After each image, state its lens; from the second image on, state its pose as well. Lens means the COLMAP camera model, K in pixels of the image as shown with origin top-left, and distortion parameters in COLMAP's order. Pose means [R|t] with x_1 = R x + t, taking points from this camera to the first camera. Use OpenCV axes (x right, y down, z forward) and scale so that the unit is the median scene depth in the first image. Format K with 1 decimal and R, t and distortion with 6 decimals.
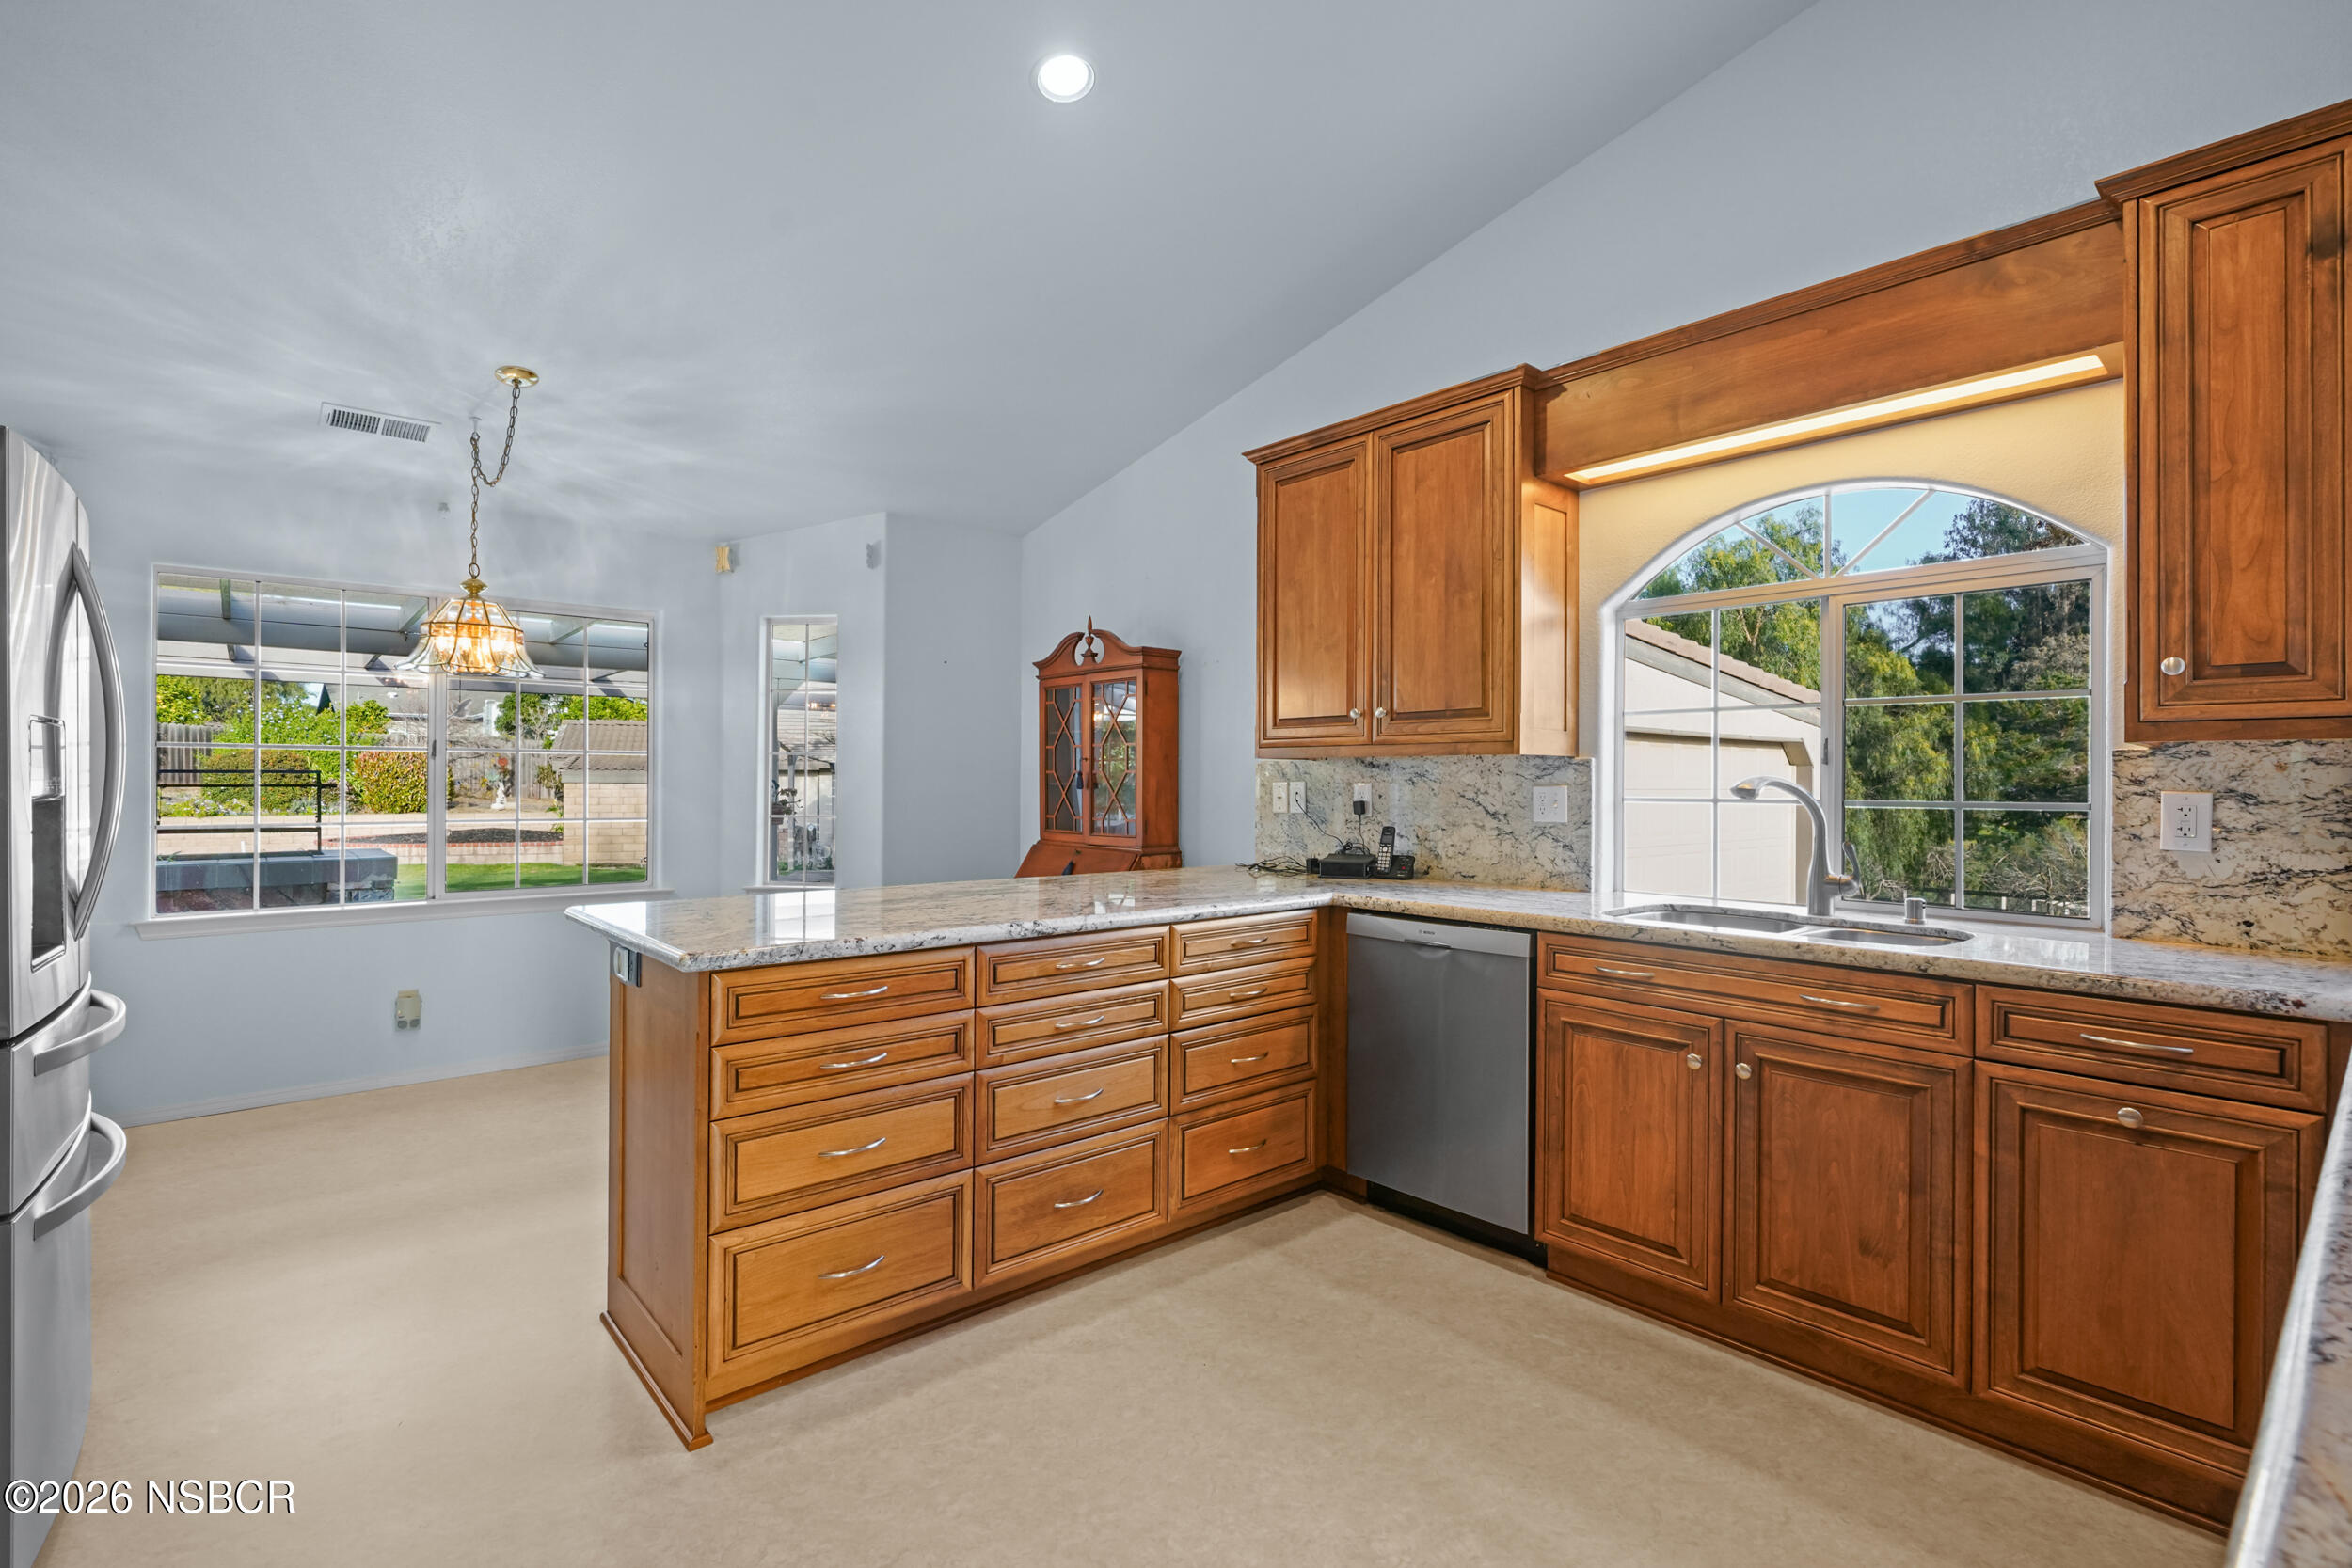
lens RADIAL K [[1066.5, 0, 1182.0], [0, 1066.5, 777.2], [0, 0, 1]] dist [0.000200, 0.000466]
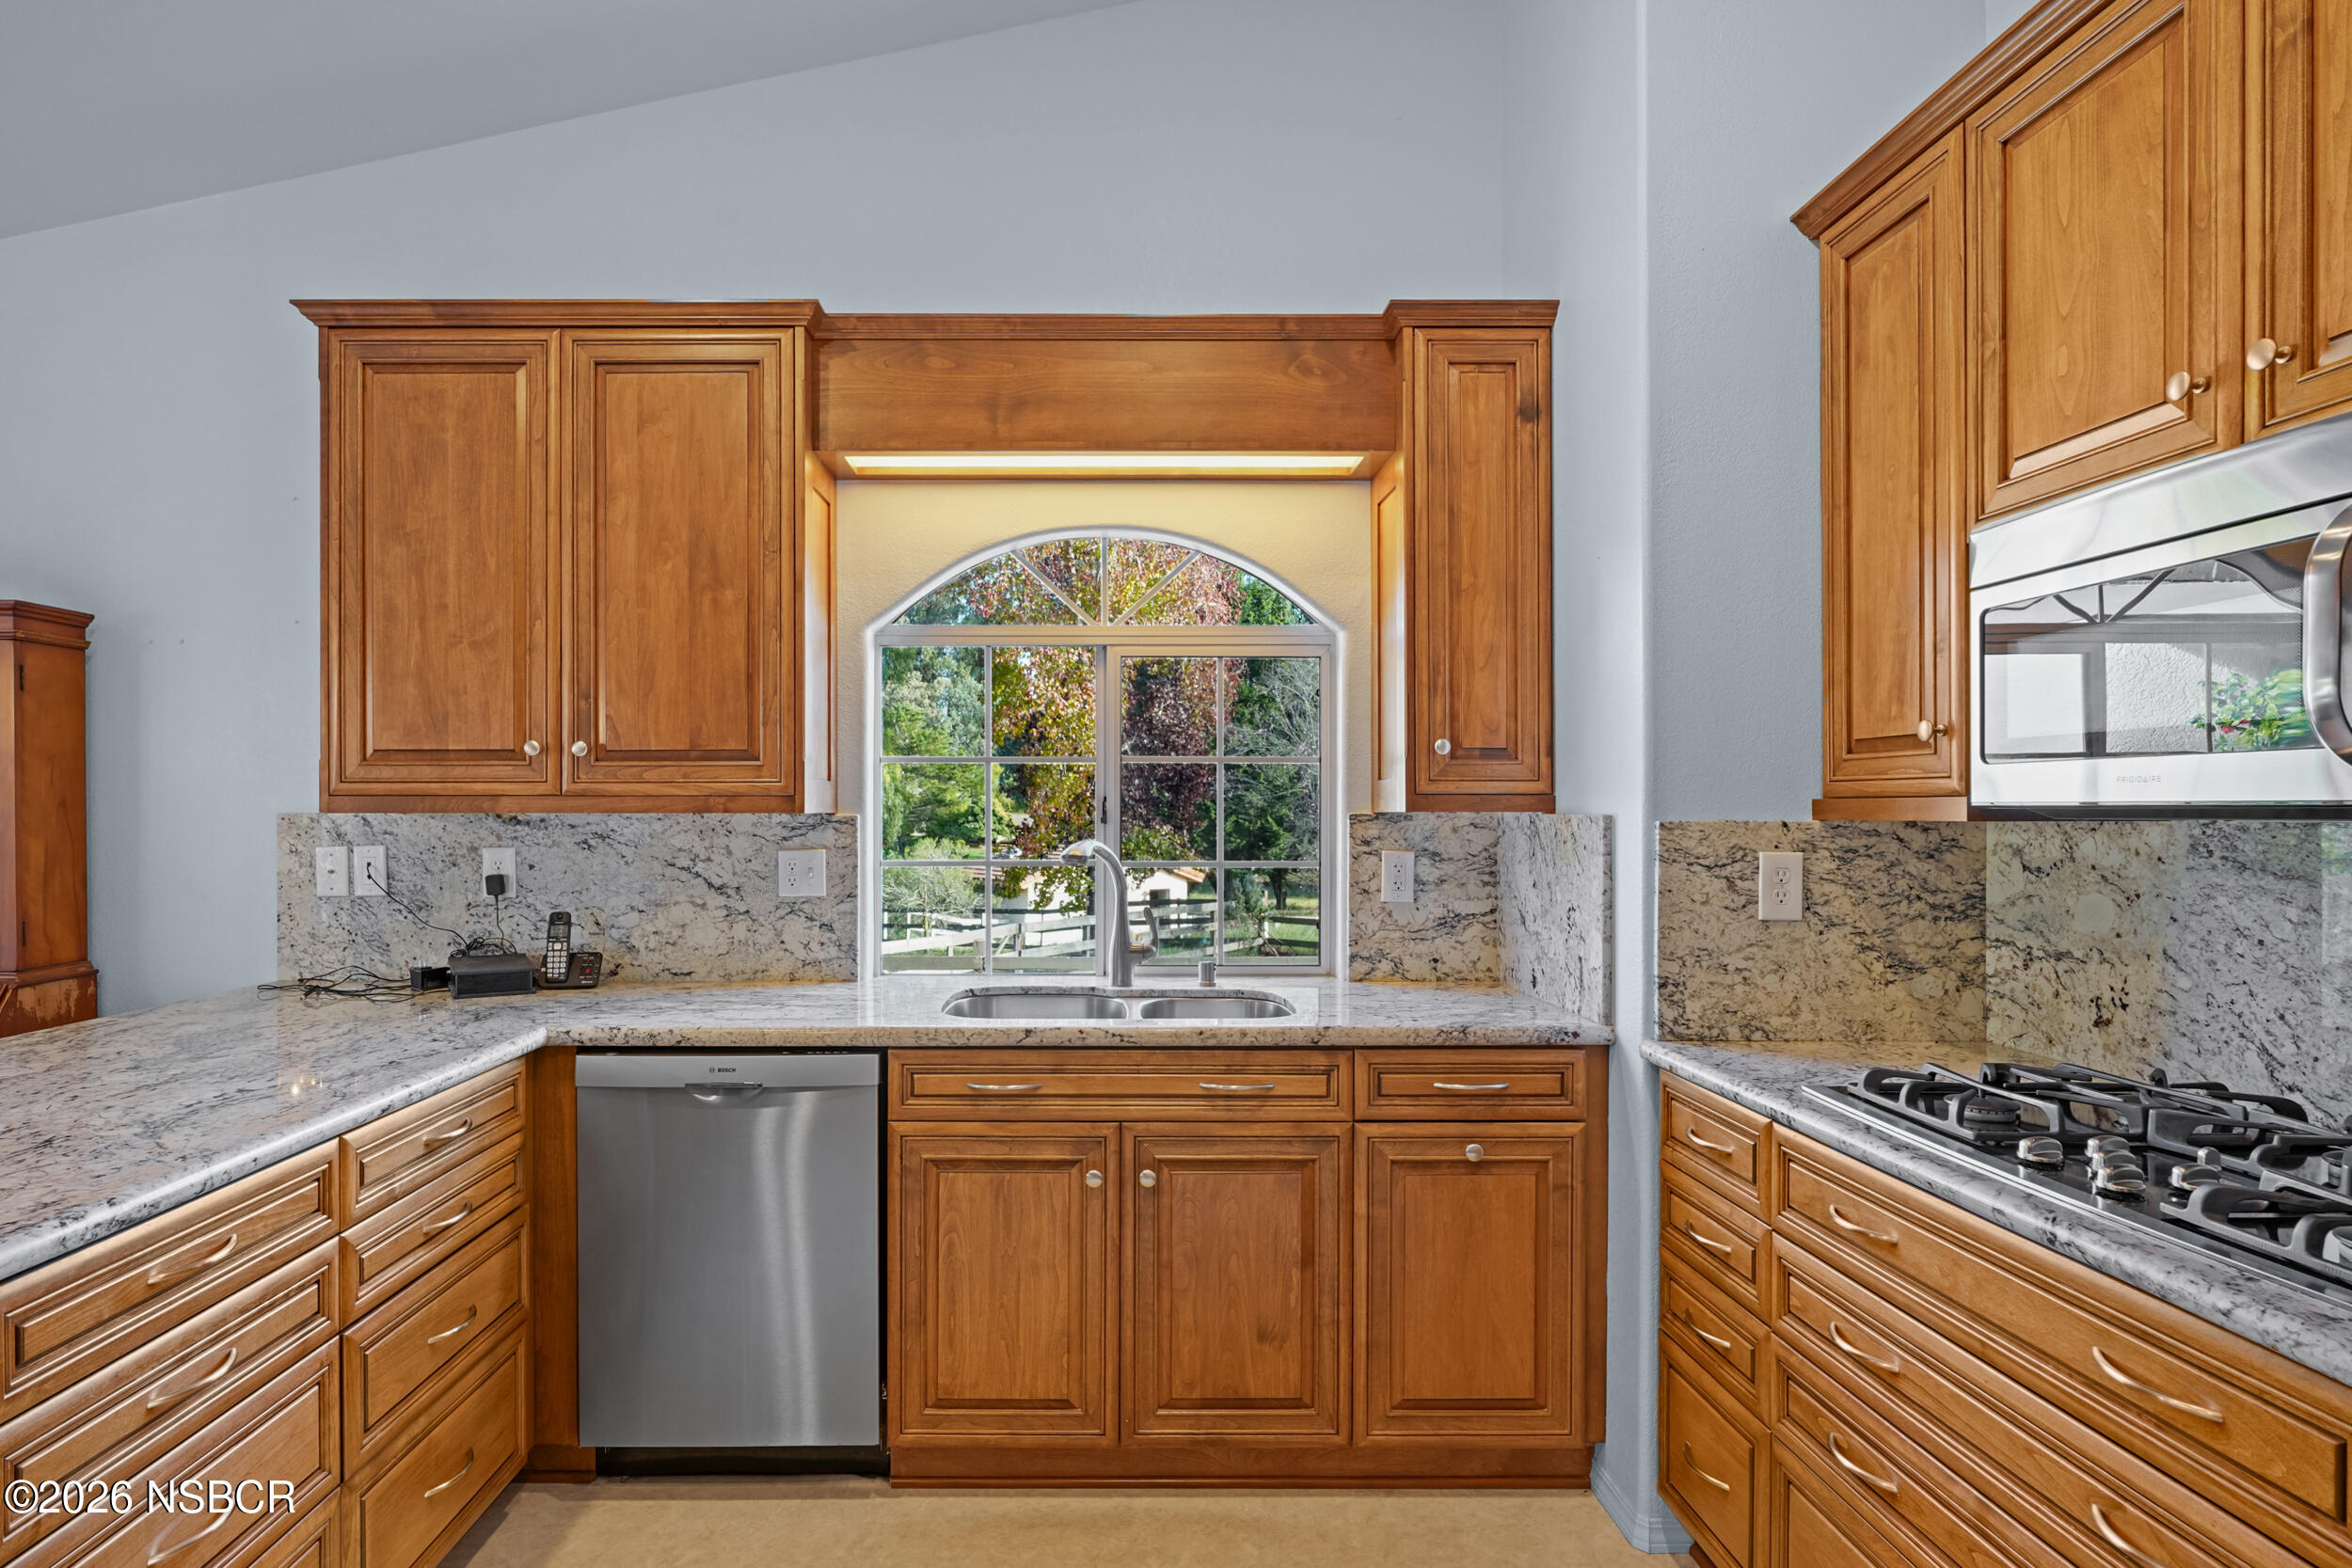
lens RADIAL K [[1235.7, 0, 1086.9], [0, 1235.7, 810.9], [0, 0, 1]] dist [-0.005884, -0.000196]
pose [[0.664571, -0.008891, 0.747172, -0.235984], [0.000940, 0.999938, 0.011063, -0.037259], [-0.747224, -0.006650, 0.664539, 0.300489]]
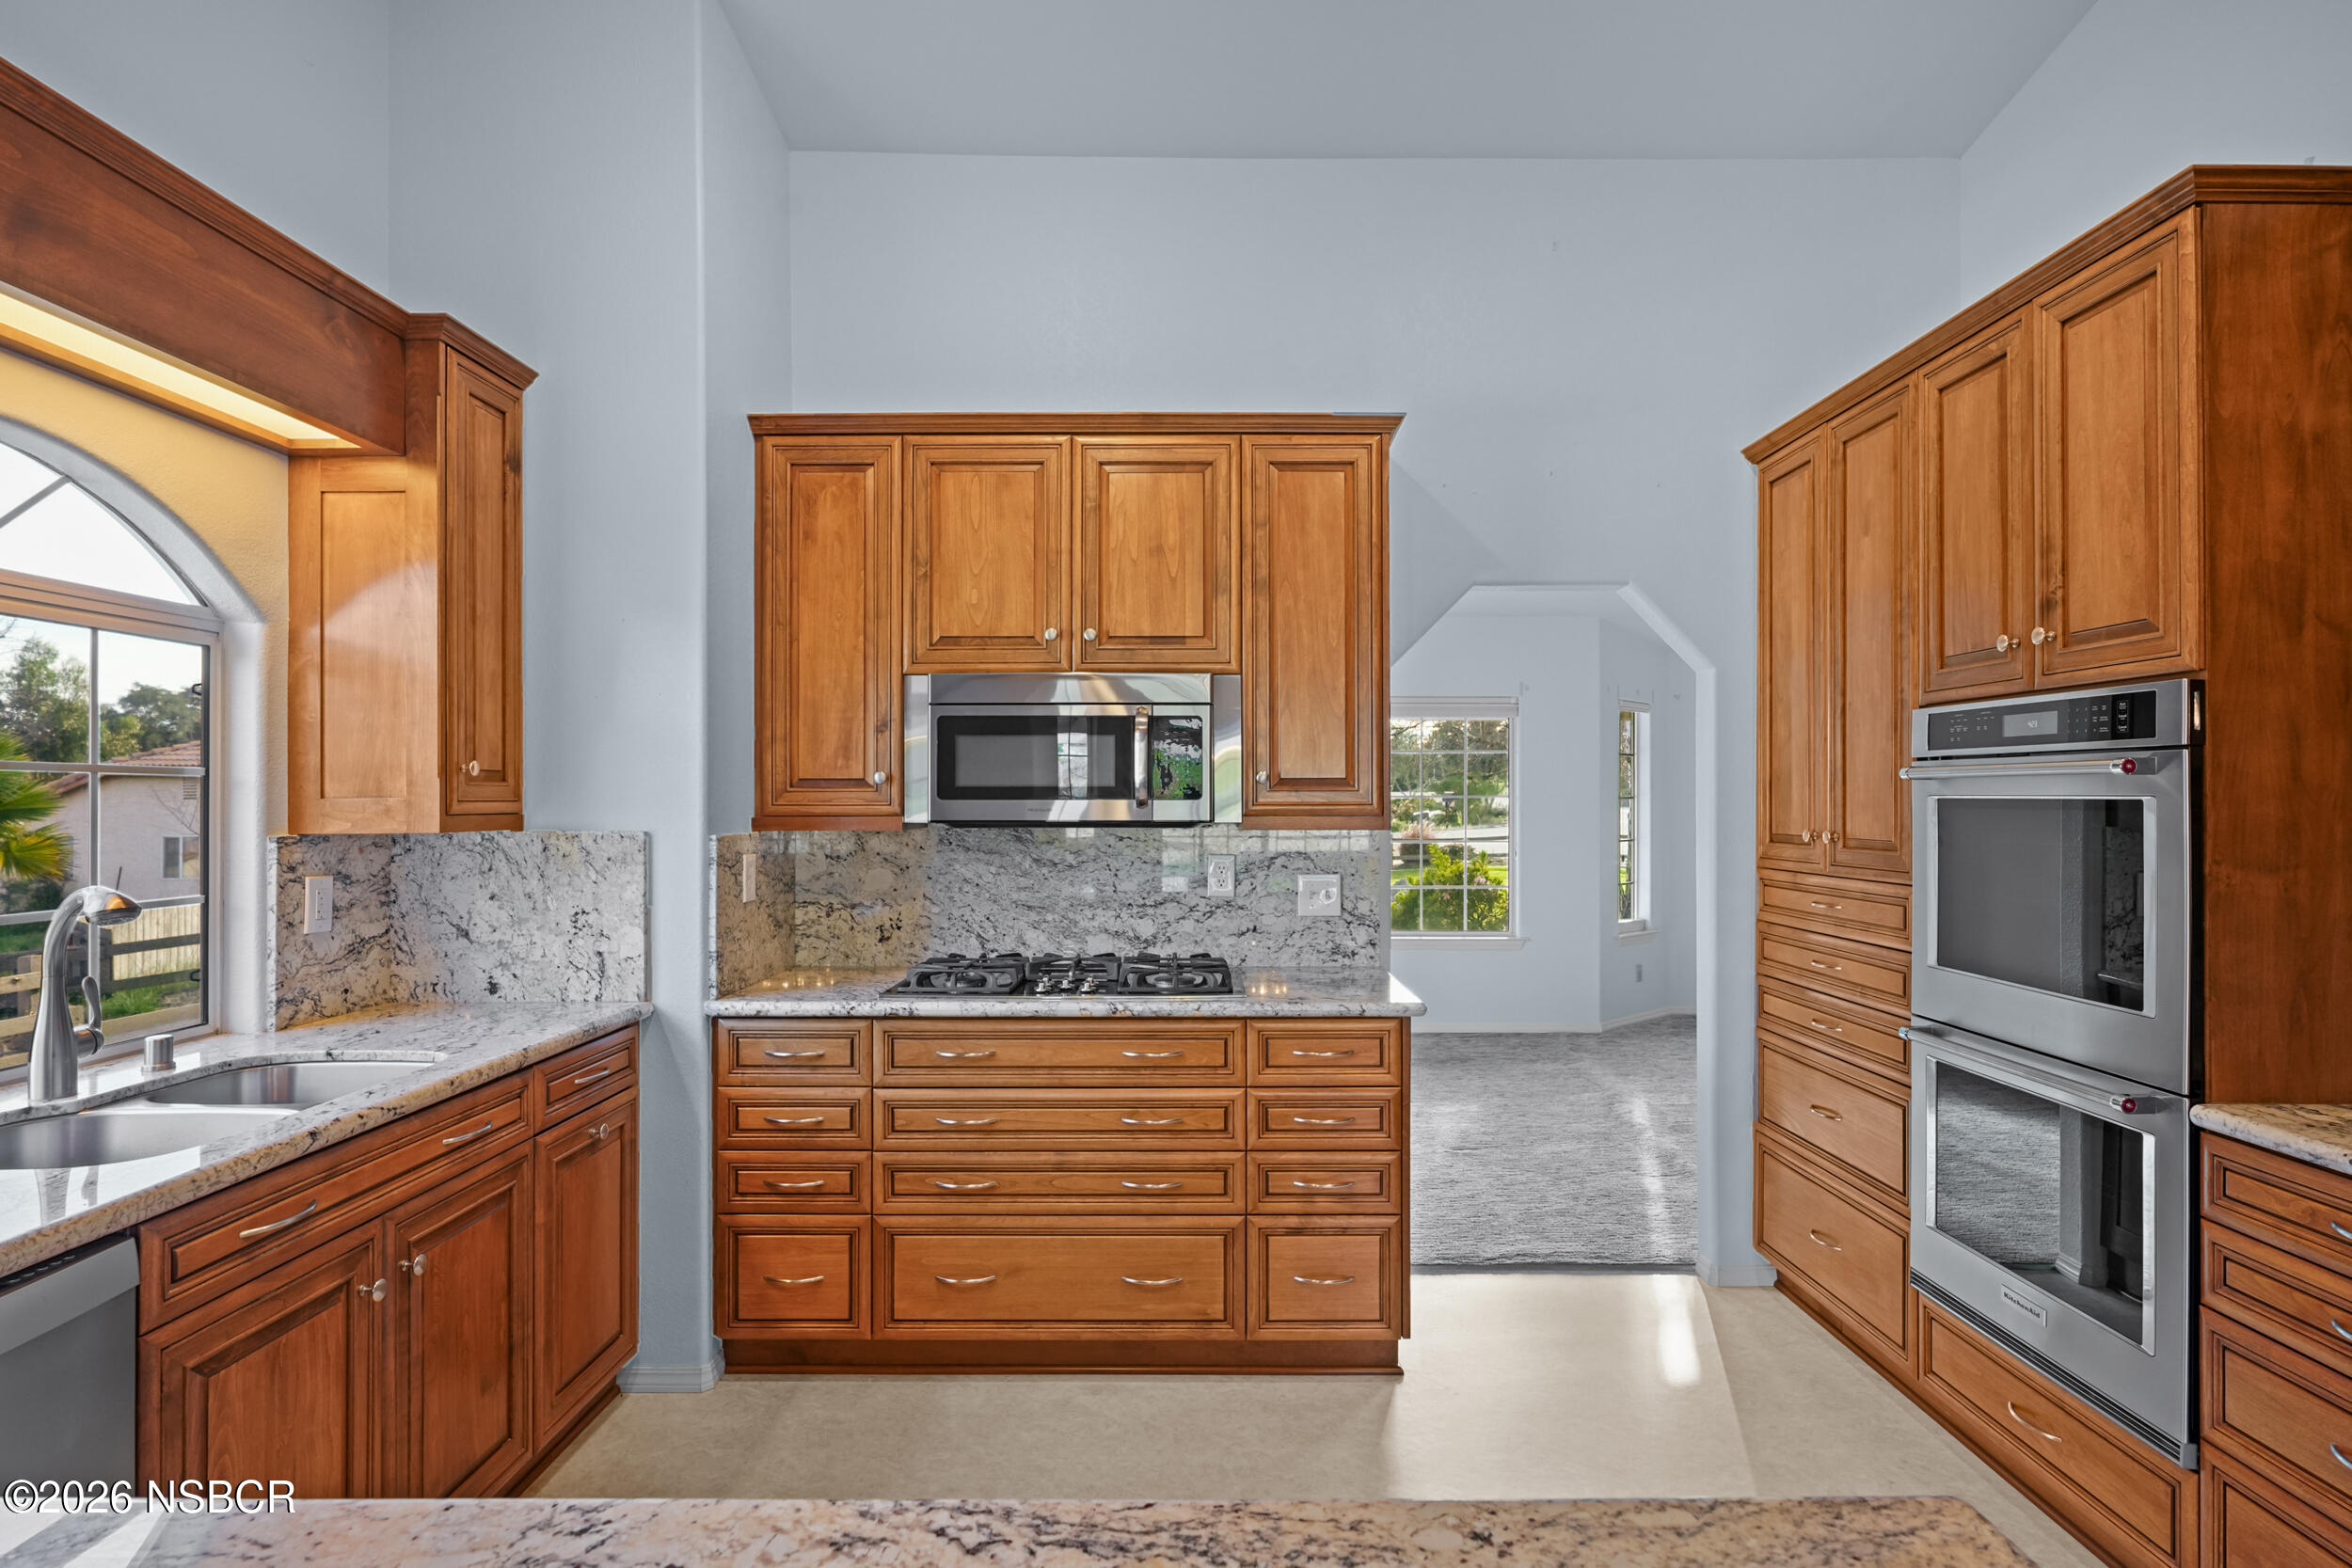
lens RADIAL K [[1207.7, 0, 1195.0], [0, 1207.7, 788.2], [0, 0, 1]] dist [-0.006379, -0.000179]
pose [[-0.751250, -0.000554, 0.660018, -0.401650], [-0.007821, 0.999937, -0.008062, -0.057857], [-0.659972, -0.011218, -0.751206, 1.096323]]
